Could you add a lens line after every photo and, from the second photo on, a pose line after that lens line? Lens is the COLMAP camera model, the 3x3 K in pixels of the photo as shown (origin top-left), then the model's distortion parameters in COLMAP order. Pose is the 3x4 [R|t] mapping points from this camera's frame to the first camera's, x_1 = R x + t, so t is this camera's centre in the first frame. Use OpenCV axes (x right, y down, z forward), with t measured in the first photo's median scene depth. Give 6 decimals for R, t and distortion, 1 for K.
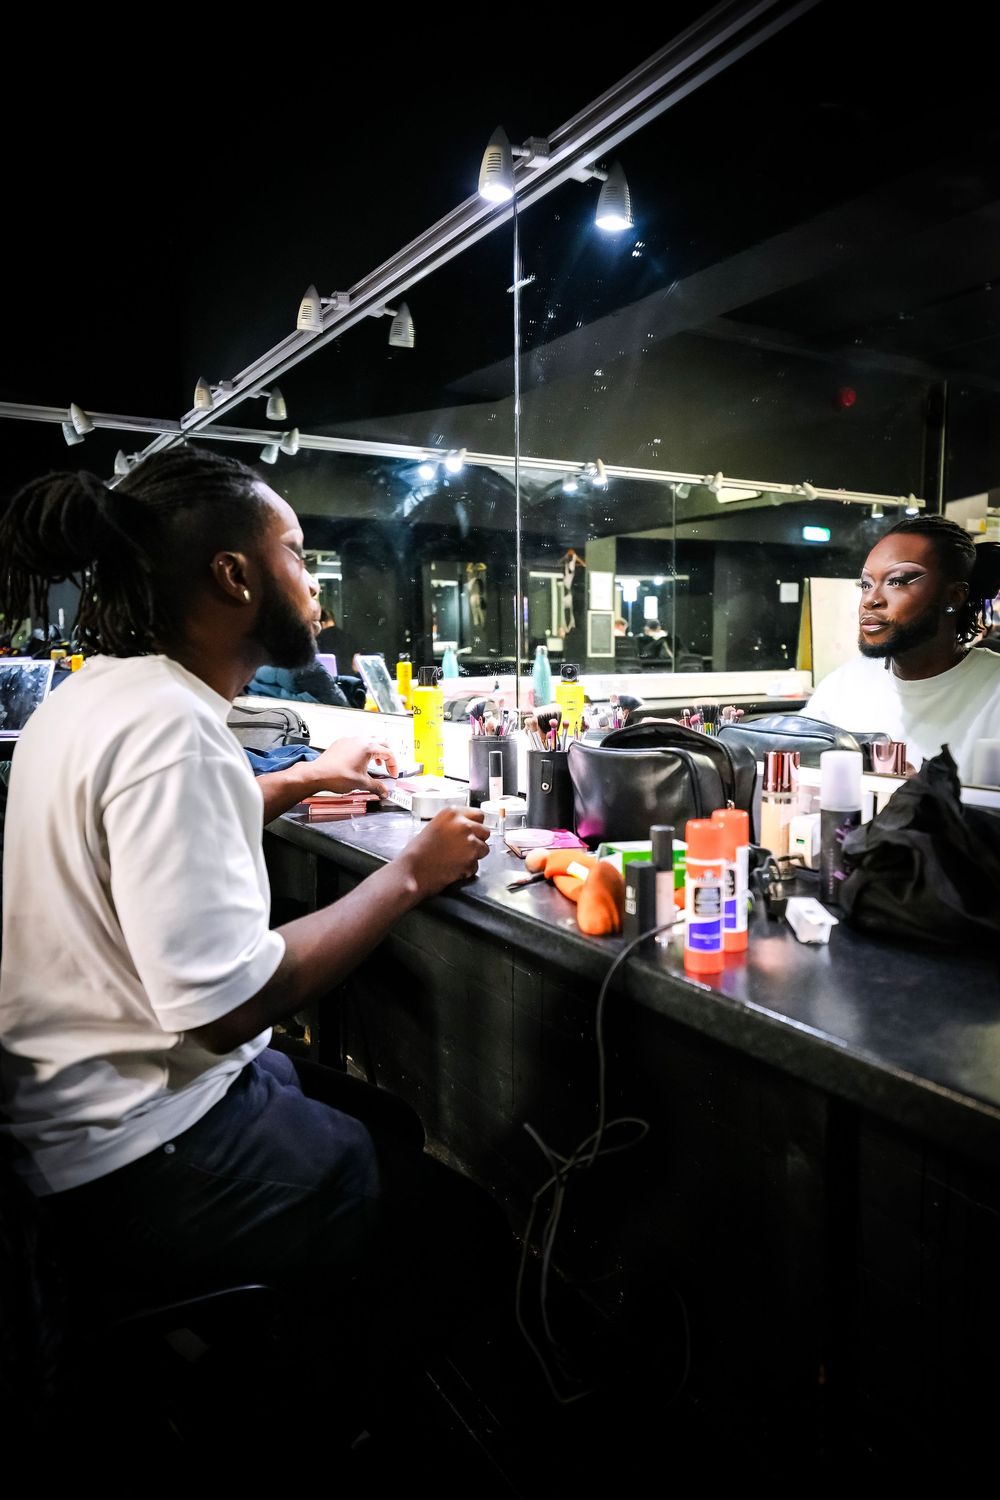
lens RADIAL K [[963.0, 0, 504.7], [0, 963.0, 762.8], [0, 0, 1]] dist [0.022003, 0.002979]
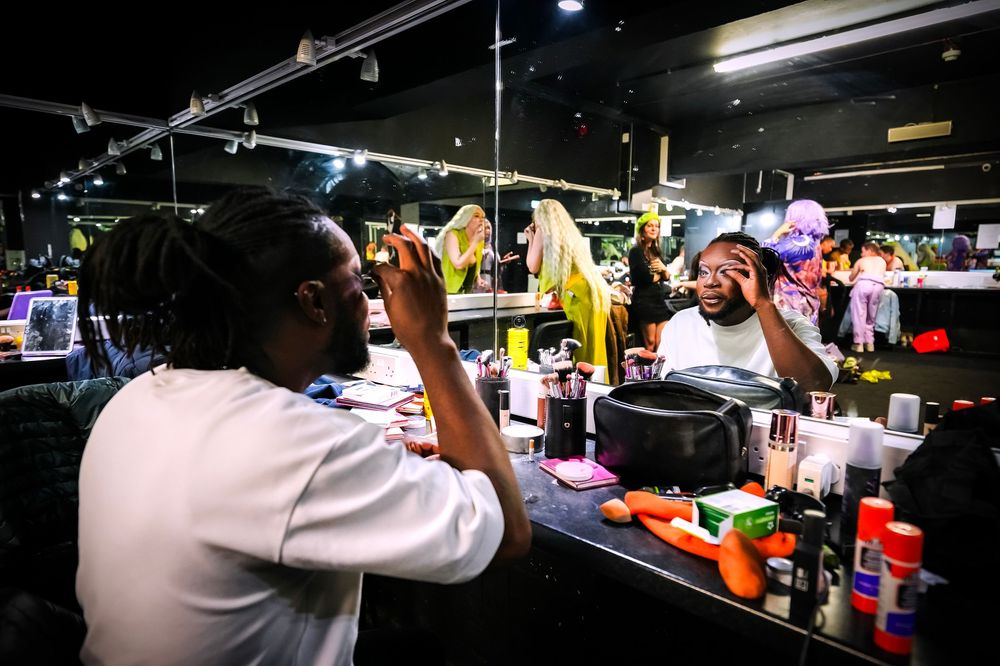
lens RADIAL K [[568.2, 0, 471.8], [0, 568.2, 355.0], [0, 0, 1]] dist [0.006123, 0.002576]
pose [[0.975673, -0.026802, 0.217586, -0.099947], [0.018970, 0.999098, 0.038004, -0.041274], [-0.218408, -0.032952, 0.975301, 0.100199]]
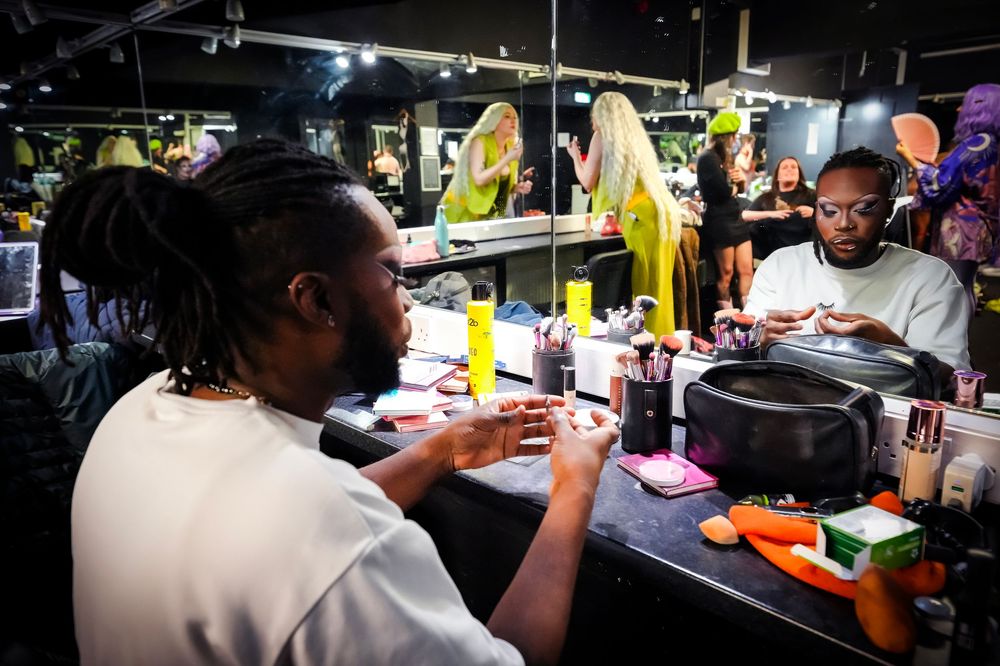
lens RADIAL K [[680.8, 0, 494.6], [0, 680.8, 332.9], [0, 0, 1]] dist [0.023491, 0.003039]
pose [[0.977723, -0.062921, 0.200246, -0.110102], [0.041122, 0.992945, 0.111218, -0.063120], [-0.205831, -0.100506, 0.973413, 0.109438]]
